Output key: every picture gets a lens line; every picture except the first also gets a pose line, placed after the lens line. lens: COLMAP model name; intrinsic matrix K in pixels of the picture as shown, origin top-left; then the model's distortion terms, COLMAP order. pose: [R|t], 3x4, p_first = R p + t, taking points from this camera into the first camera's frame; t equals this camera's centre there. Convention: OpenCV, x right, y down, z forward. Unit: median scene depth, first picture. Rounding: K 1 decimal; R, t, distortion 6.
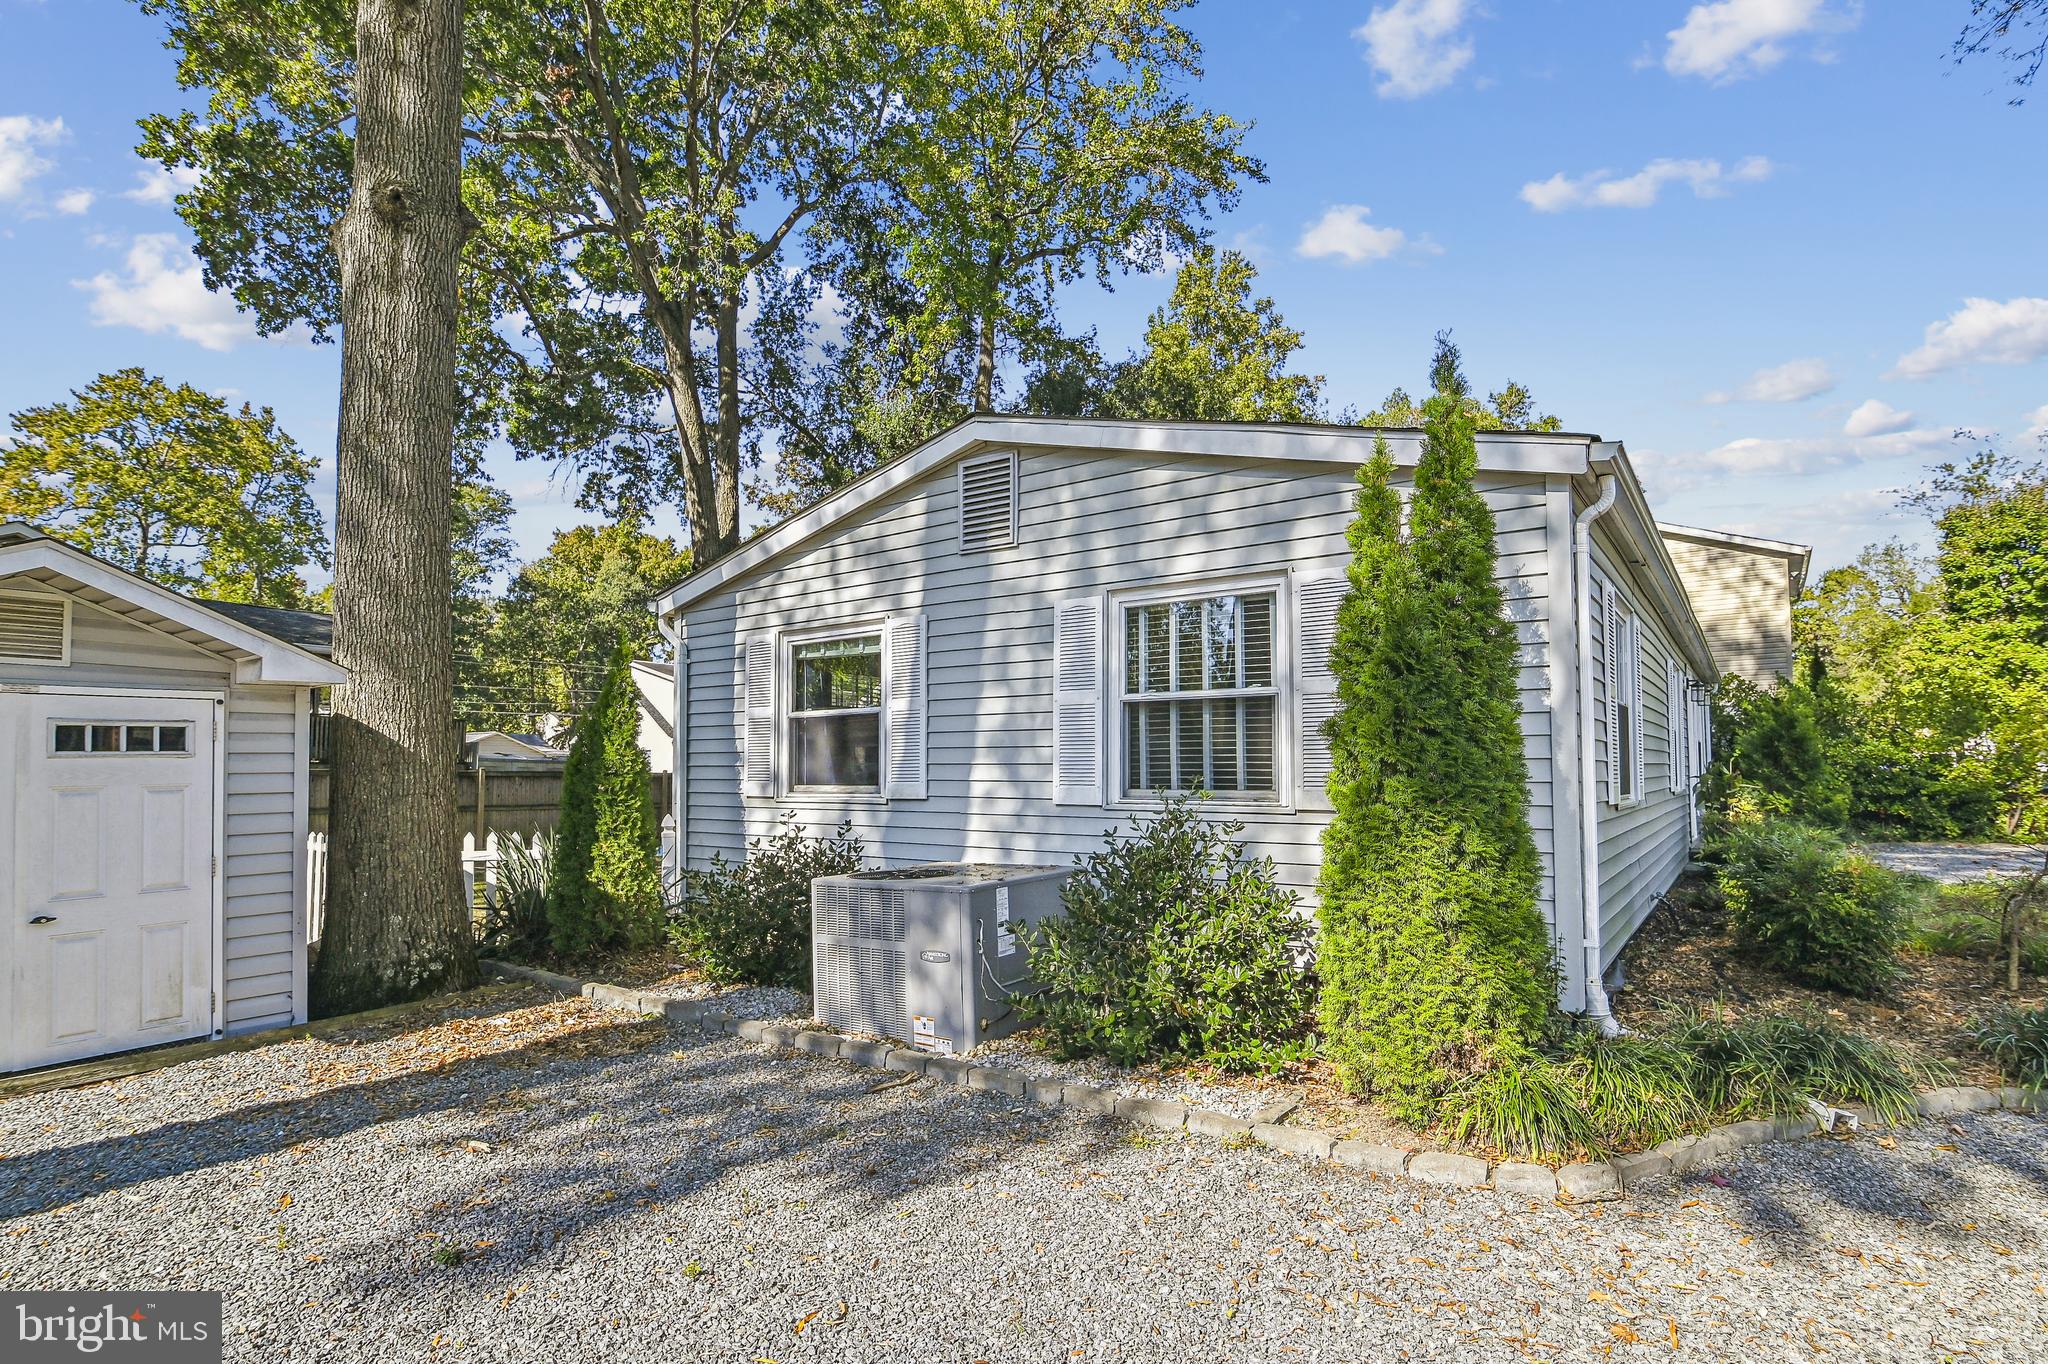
lens RADIAL K [[1013.8, 0, 1015.5], [0, 1013.8, 723.5], [0, 0, 1]] dist [-0.004035, -0.000789]
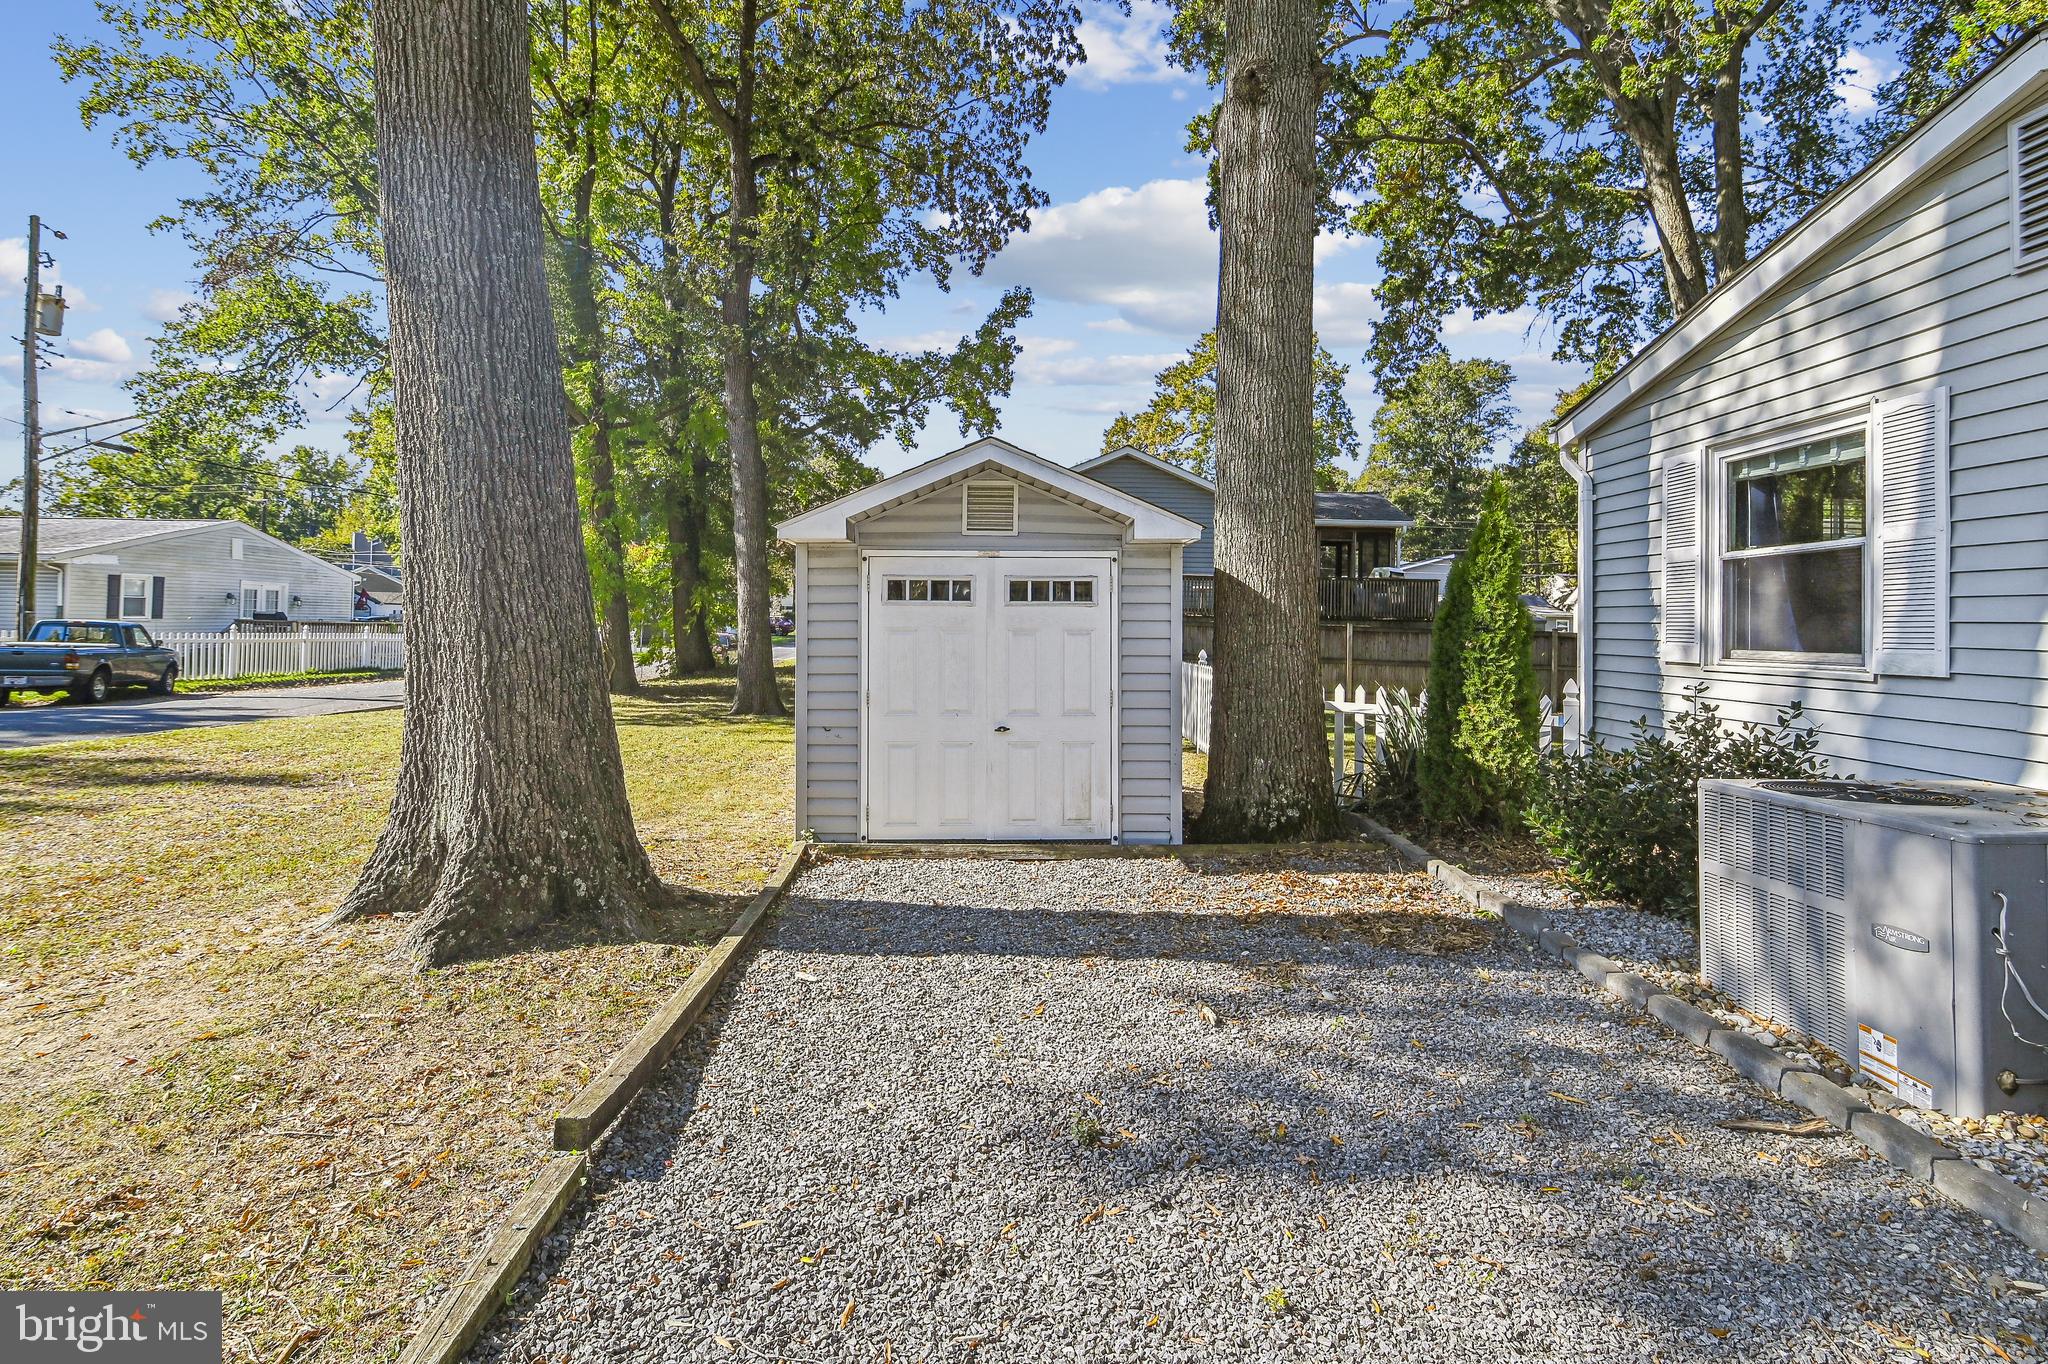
lens RADIAL K [[978.2, 0, 1020.6], [0, 978.2, 604.5], [0, 0, 1]] dist [-0.017824, 0.001743]
pose [[0.597788, -0.000834, -0.801654, 0.045412], [0.016529, 0.999800, 0.011286, 0.011998], [0.801484, -0.019997, 0.597682, 0.167092]]
